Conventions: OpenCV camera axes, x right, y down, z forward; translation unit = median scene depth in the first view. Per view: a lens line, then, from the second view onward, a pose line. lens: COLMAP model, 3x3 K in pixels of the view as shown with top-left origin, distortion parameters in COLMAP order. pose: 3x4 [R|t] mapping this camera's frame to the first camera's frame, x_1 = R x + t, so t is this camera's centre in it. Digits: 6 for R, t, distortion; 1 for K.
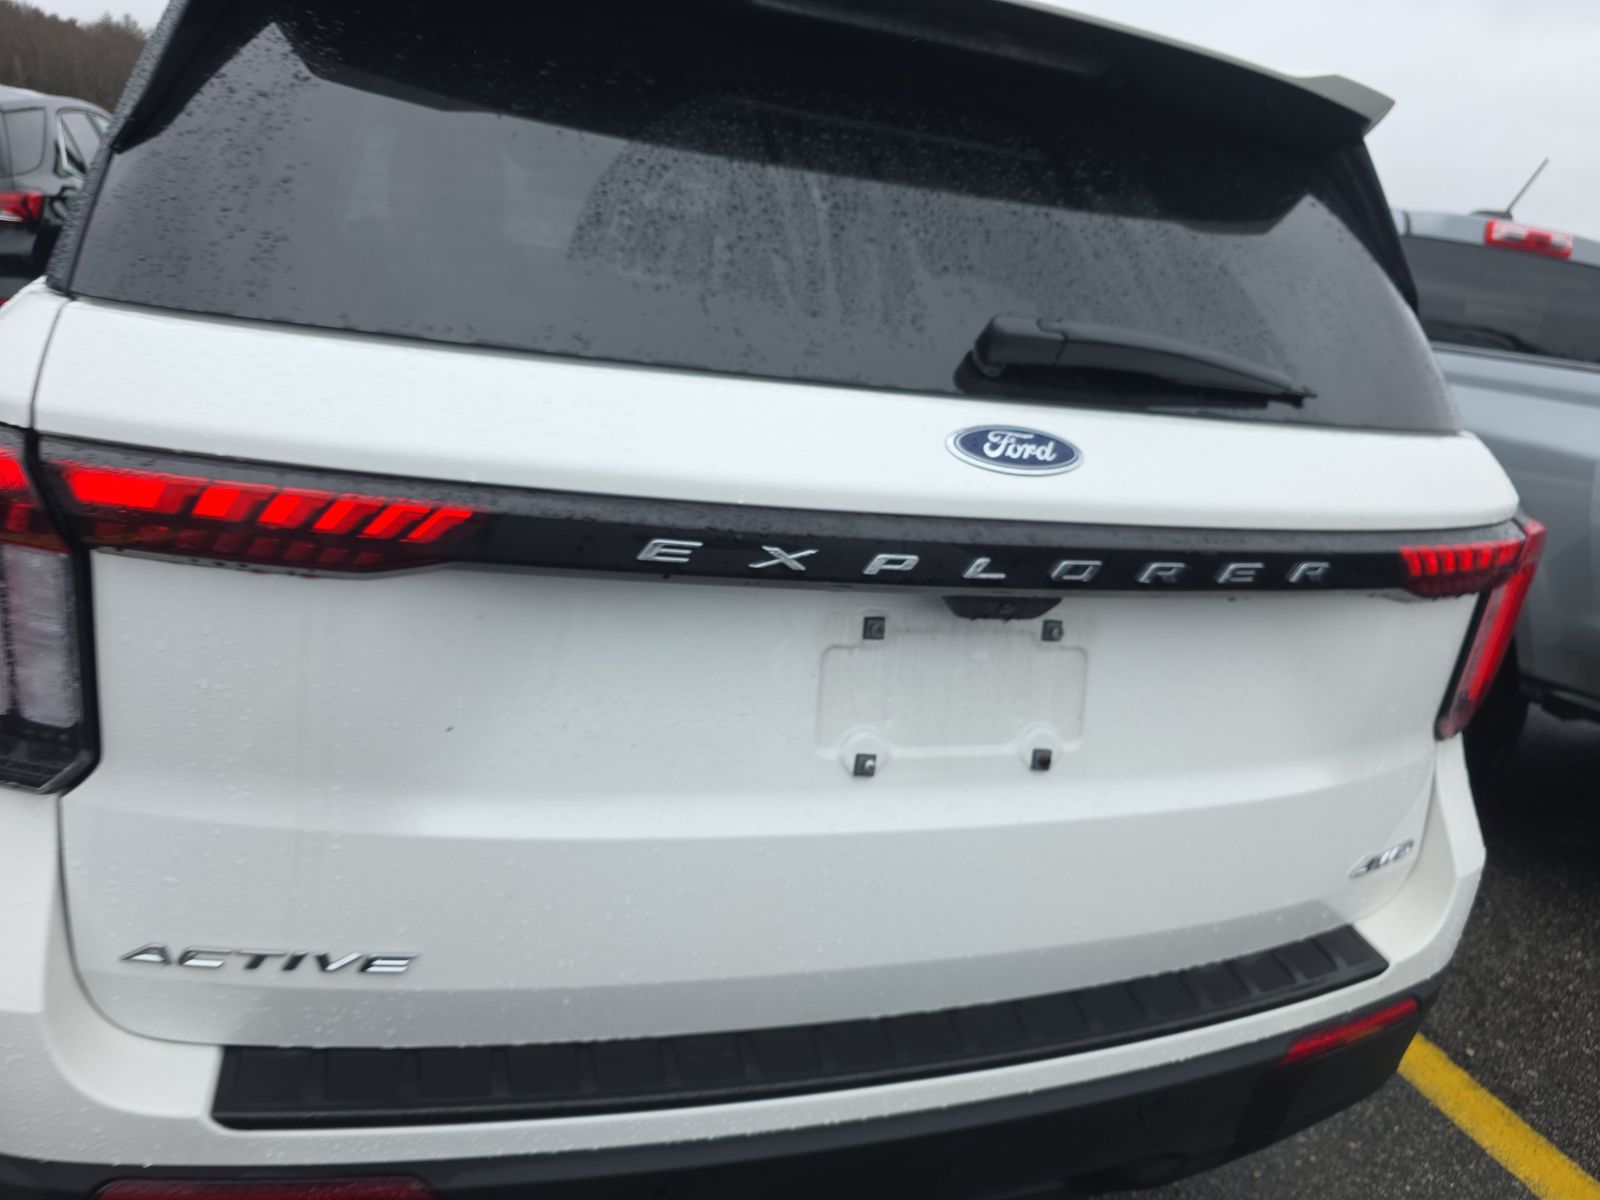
lens RADIAL K [[1181.4, 0, 800.0], [0, 1181.4, 600.0], [0, 0, 1]] dist [-0.004663, 0.002534]
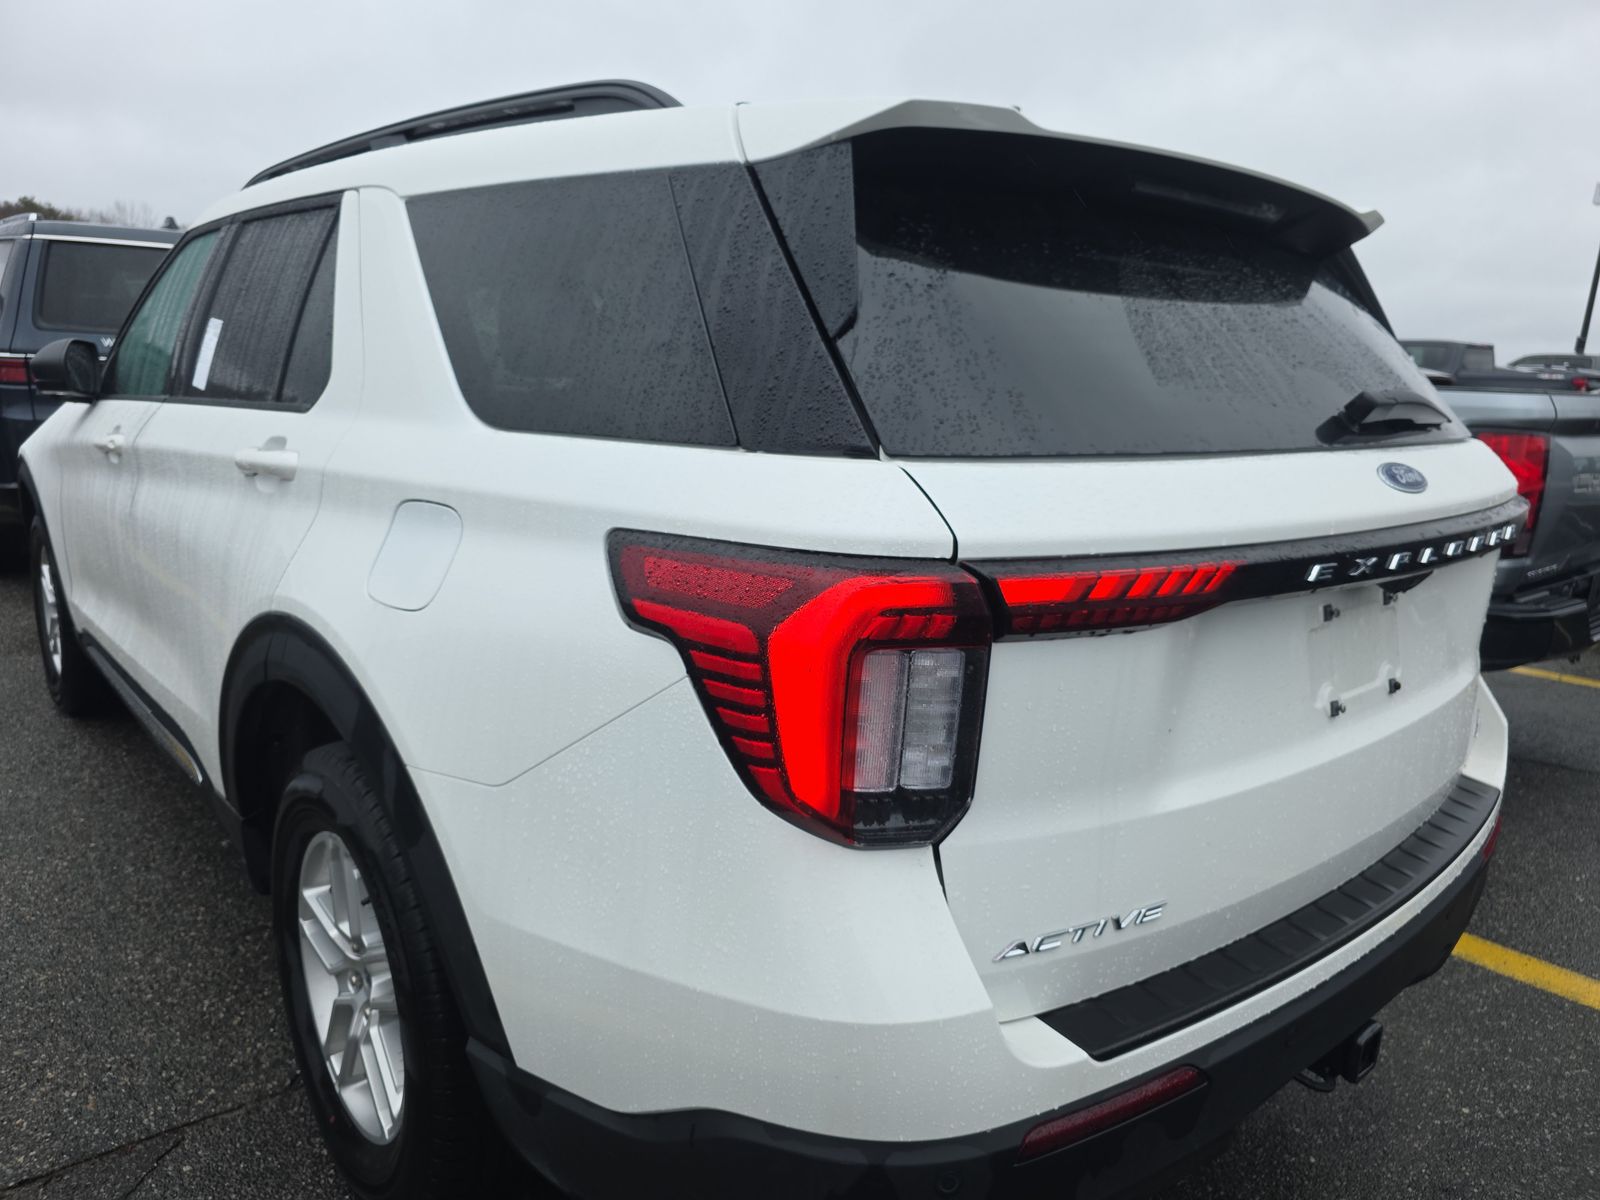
lens RADIAL K [[1181.4, 0, 800.0], [0, 1181.4, 600.0], [0, 0, 1]] dist [-0.004663, 0.002534]
pose [[0.925477, -0.171264, 0.337878, -1.030860], [0.188240, 0.981960, -0.017869, -0.087647], [-0.328723, 0.080140, 0.941020, -0.152410]]
